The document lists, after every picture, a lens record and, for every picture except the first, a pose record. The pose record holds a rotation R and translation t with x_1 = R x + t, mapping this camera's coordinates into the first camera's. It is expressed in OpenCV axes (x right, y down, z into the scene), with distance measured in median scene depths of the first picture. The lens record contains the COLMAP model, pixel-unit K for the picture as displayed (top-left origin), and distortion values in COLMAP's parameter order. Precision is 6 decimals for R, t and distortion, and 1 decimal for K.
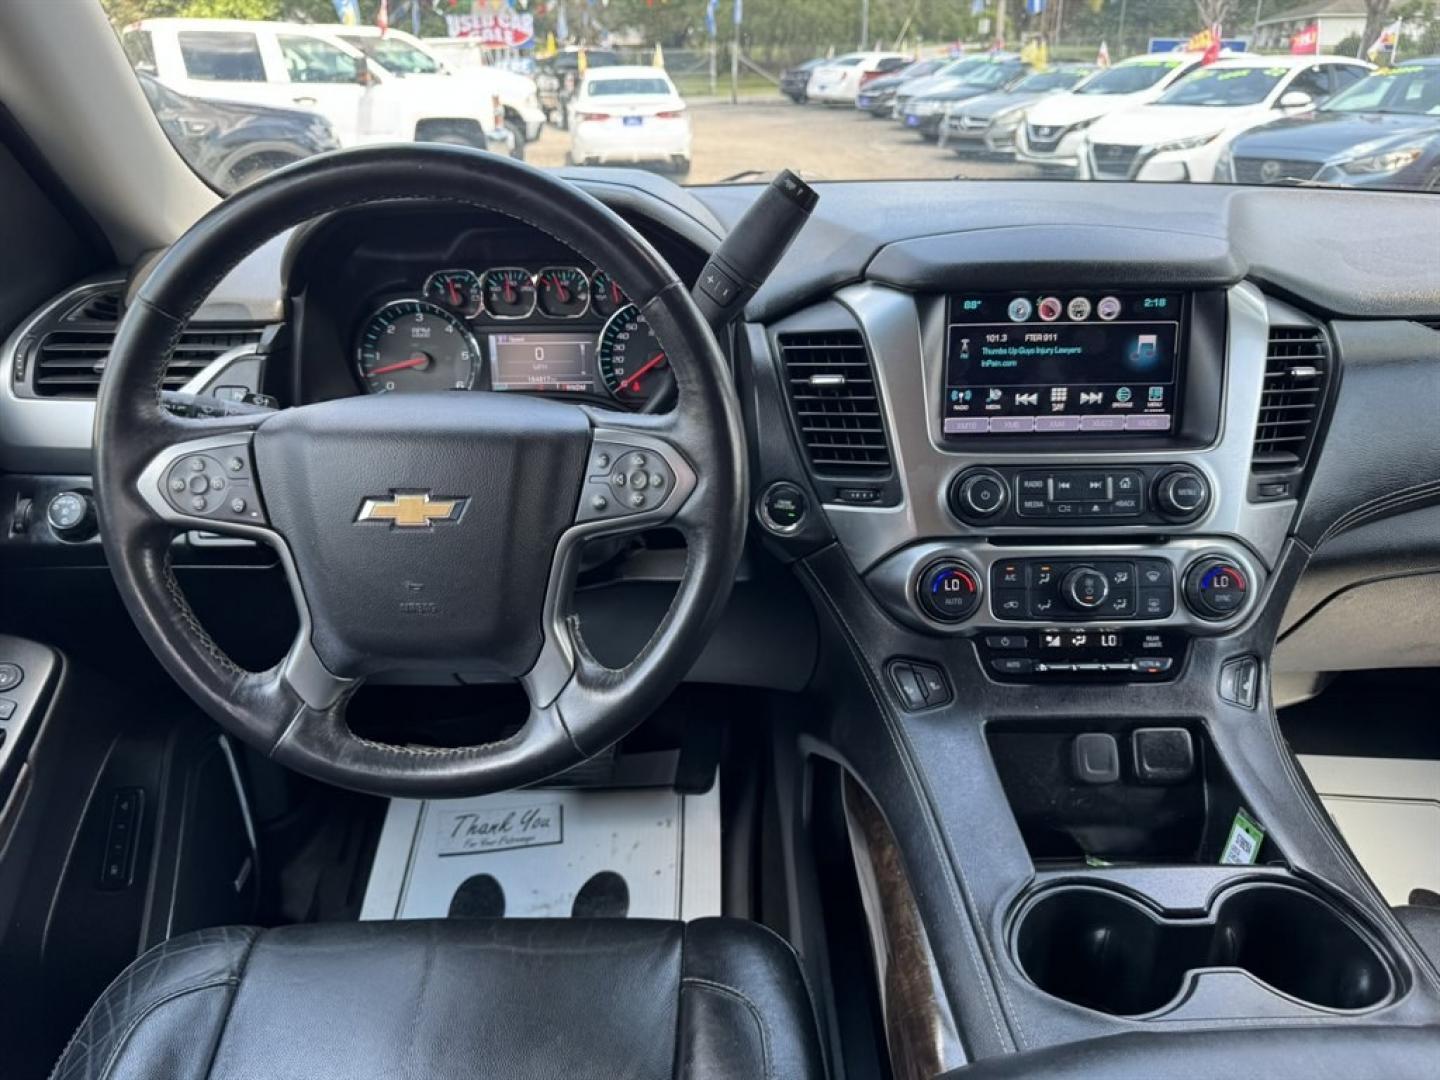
lens RADIAL K [[1236.2, 0, 726.7], [0, 1236.2, 540.3], [0, 0, 1]] dist [0.072642, -0.142036]
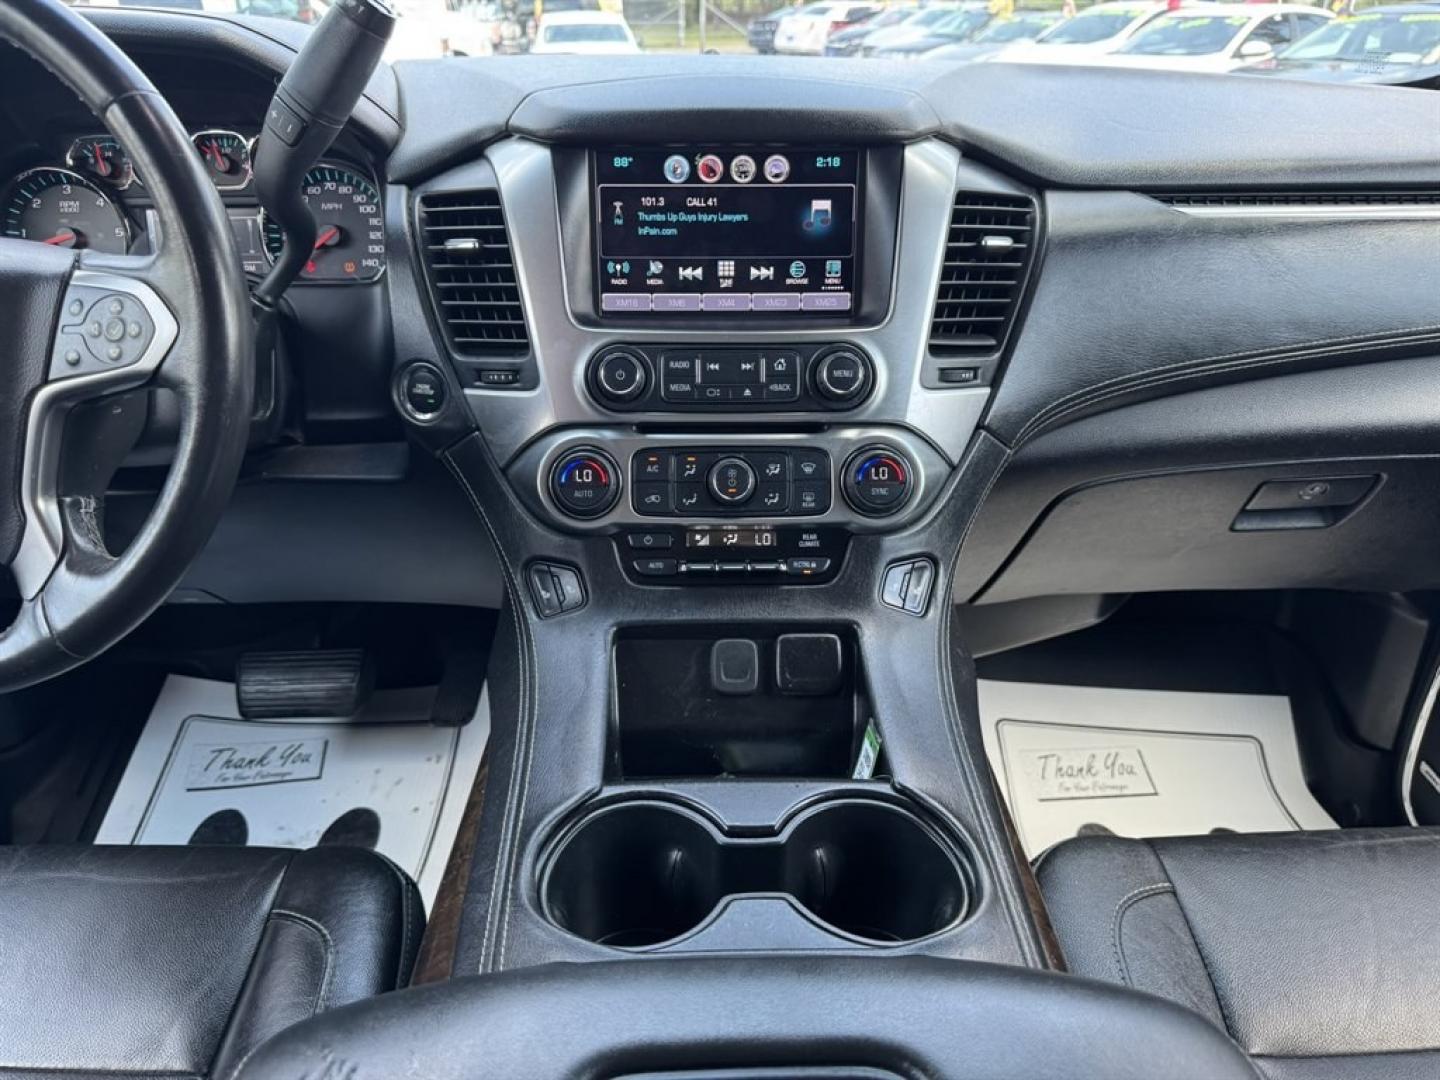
lens RADIAL K [[1236.2, 0, 705.2], [0, 1236.2, 537.7], [0, 0, 1]] dist [0.072642, -0.142036]
pose [[0.999970, 0.006010, 0.004833, 0.248647], [-0.006157, 0.999499, 0.031041, 0.049340], [-0.004644, -0.031070, 0.999506, 0.101008]]
